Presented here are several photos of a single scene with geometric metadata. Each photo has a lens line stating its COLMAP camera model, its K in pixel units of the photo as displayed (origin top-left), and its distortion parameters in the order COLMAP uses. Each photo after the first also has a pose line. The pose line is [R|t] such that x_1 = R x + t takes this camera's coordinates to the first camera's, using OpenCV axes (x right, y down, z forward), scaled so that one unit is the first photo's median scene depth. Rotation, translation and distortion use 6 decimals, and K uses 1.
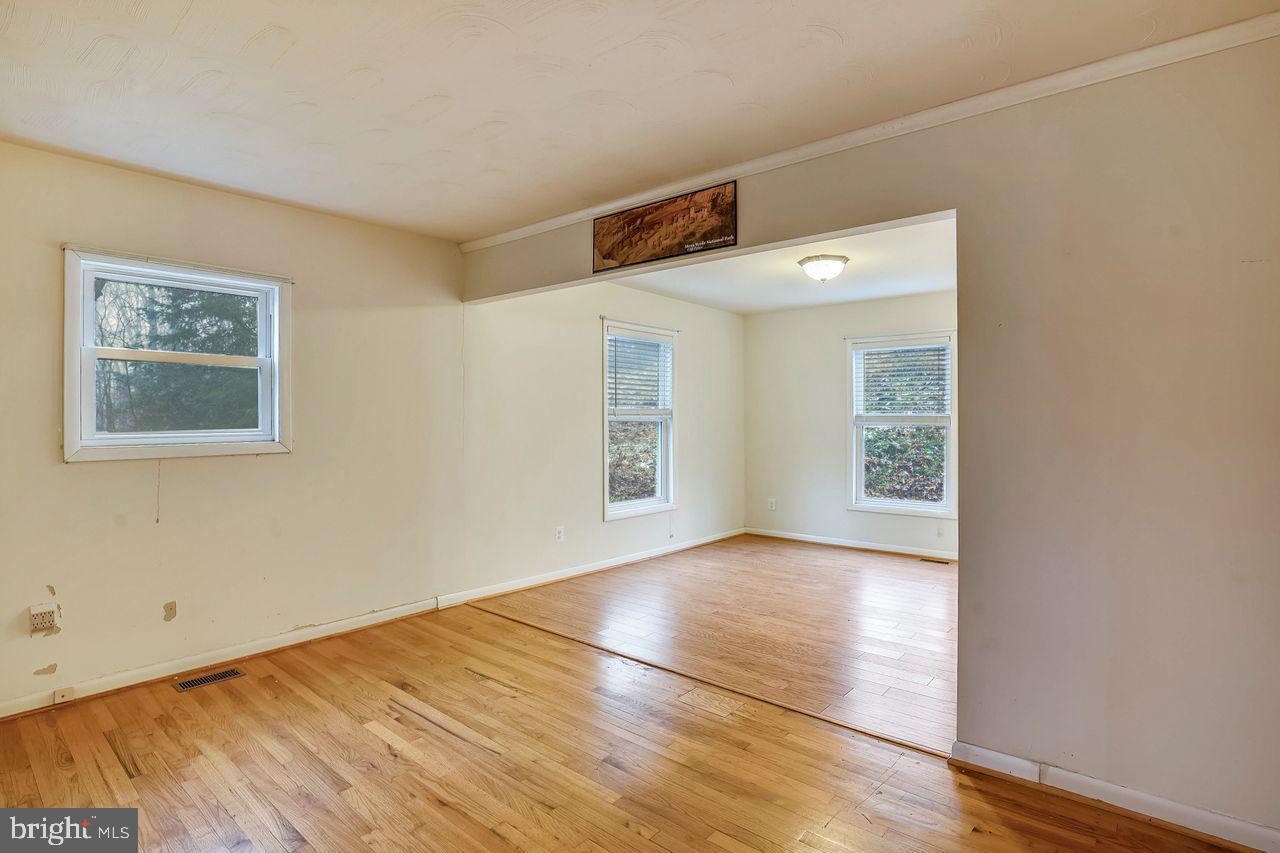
lens RADIAL K [[631.0, 0, 634.1], [0, 631.0, 426.1], [0, 0, 1]] dist [-0.026774, 0.000278]
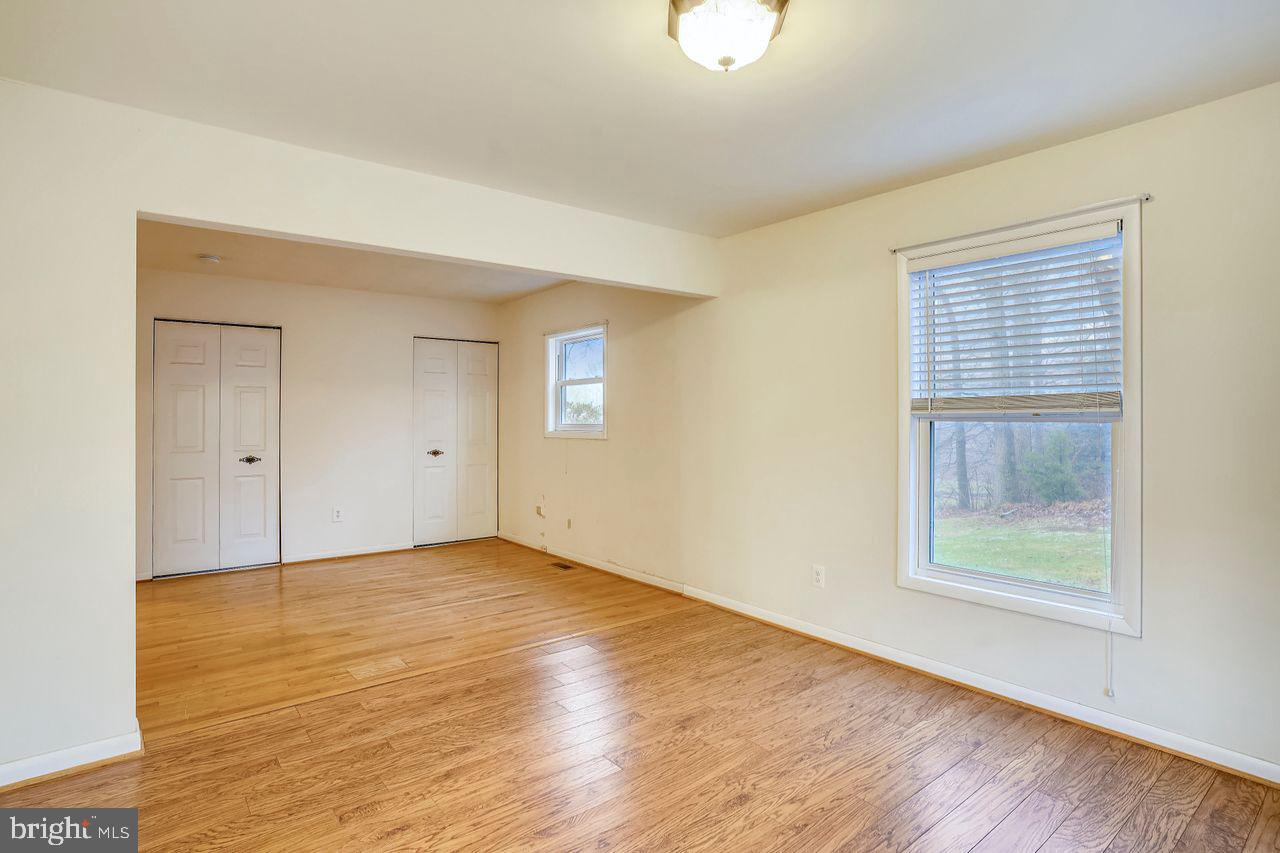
lens RADIAL K [[631.0, 0, 634.4], [0, 631.0, 421.3], [0, 0, 1]] dist [-0.026774, 0.000278]
pose [[-0.185118, 0.002515, -0.982713, 0.957999], [-0.004252, 0.999985, 0.003360, -0.015377], [0.982707, 0.004801, -0.185105, 1.384619]]
